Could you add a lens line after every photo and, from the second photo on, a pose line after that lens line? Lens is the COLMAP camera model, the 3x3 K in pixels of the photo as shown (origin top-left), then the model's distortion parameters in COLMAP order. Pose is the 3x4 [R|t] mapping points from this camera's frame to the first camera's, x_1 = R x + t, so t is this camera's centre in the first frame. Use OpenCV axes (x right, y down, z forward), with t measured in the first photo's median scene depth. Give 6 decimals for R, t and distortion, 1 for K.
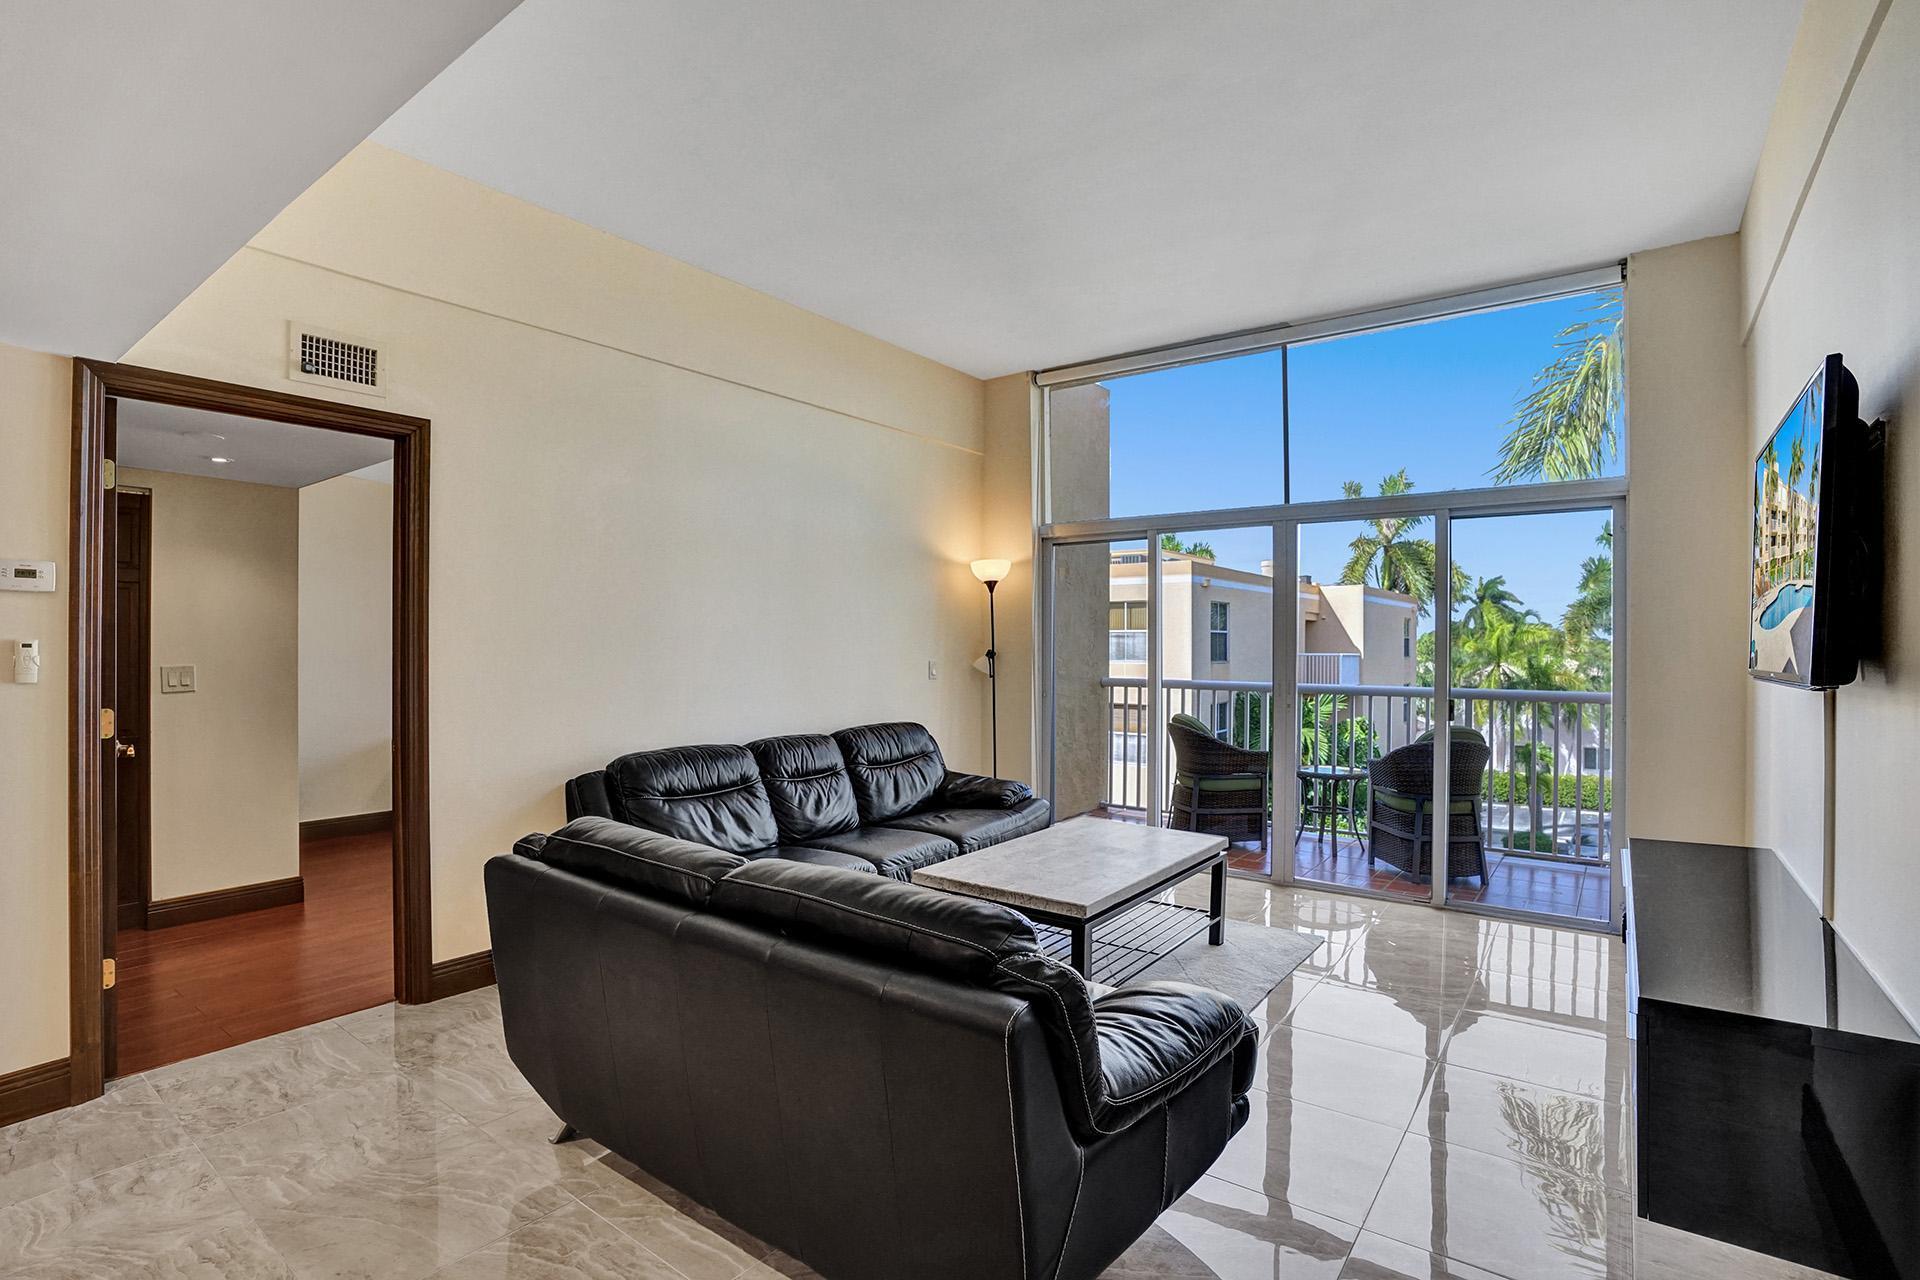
lens RADIAL K [[890.9, 0, 956.2], [0, 890.9, 631.8], [0, 0, 1]] dist [-0.065287, 0.024241]
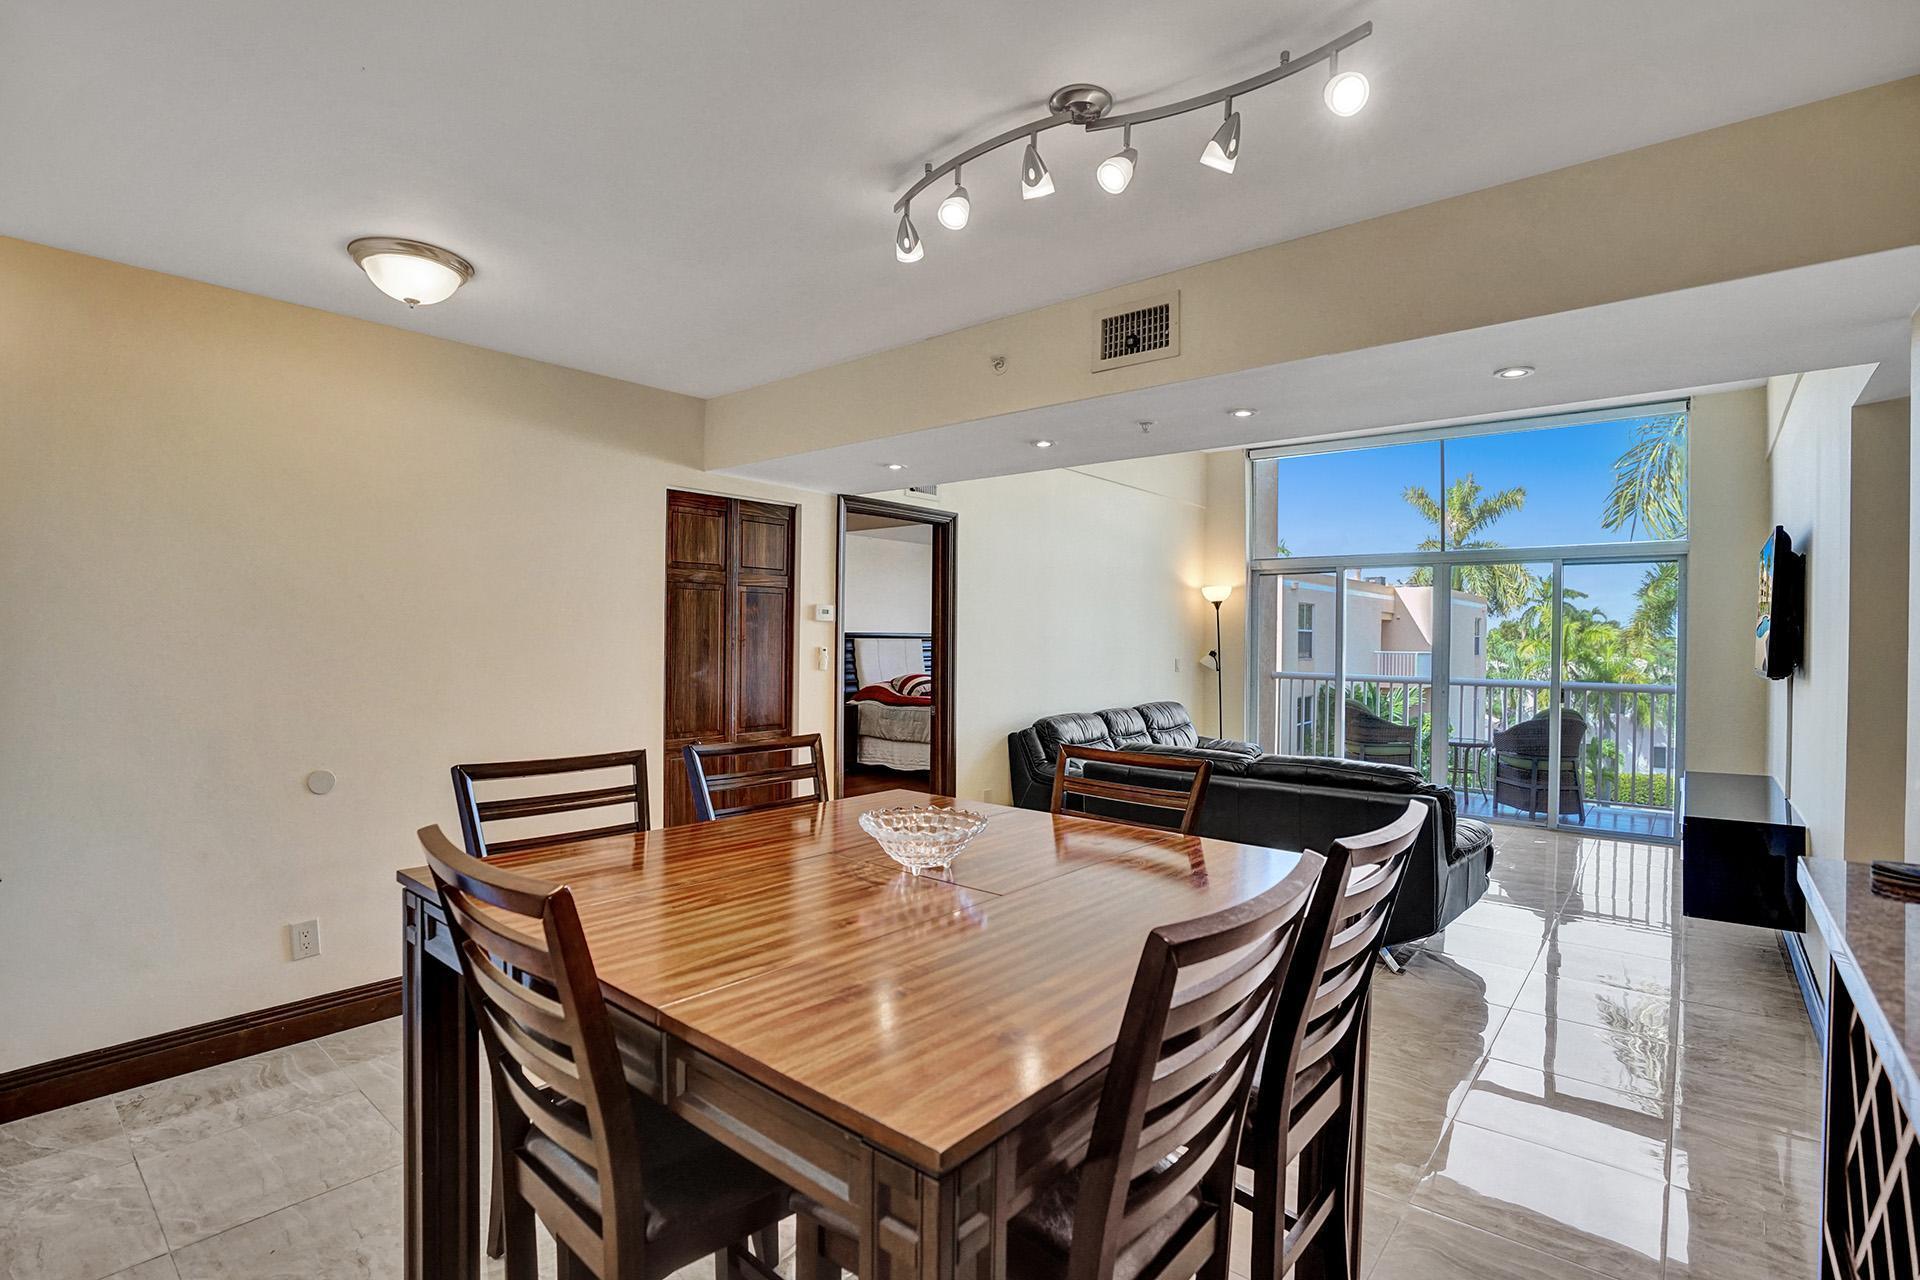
lens RADIAL K [[890.9, 0, 956.2], [0, 890.9, 631.8], [0, 0, 1]] dist [-0.065287, 0.024241]
pose [[0.998598, 0.005465, -0.052645, -0.317368], [-0.005139, 0.999967, 0.006326, -0.017680], [0.052678, -0.006046, 0.998593, -0.430210]]
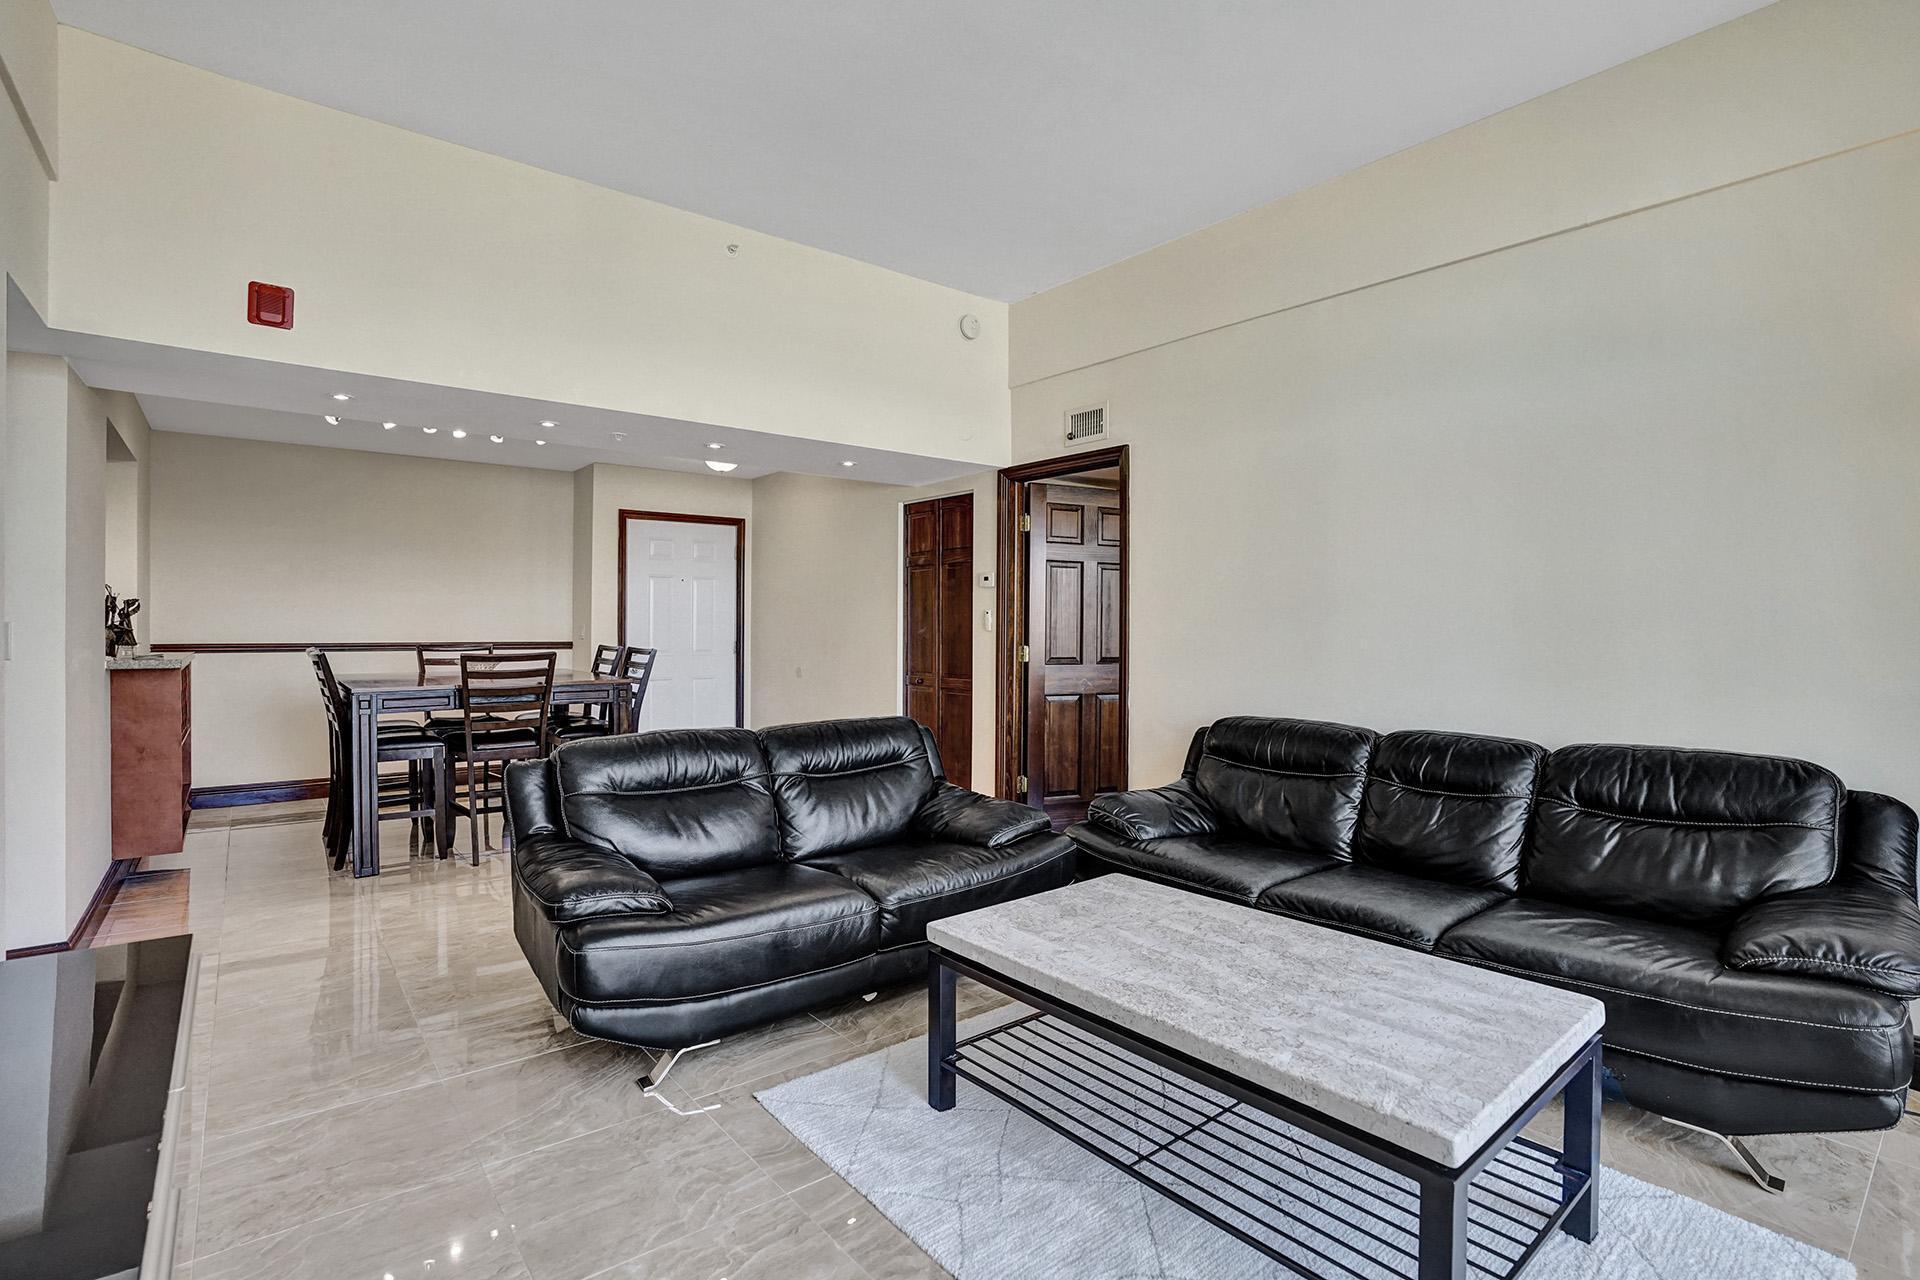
lens RADIAL K [[914.6, 0, 962.4], [0, 914.6, 631.7], [0, 0, 1]] dist [-0.074060, 0.028642]
pose [[-0.227184, 0.006127, -0.973833, 0.331198], [0.014607, 0.999889, 0.002883, 0.015370], [0.973742, -0.013570, -0.227248, 0.430043]]
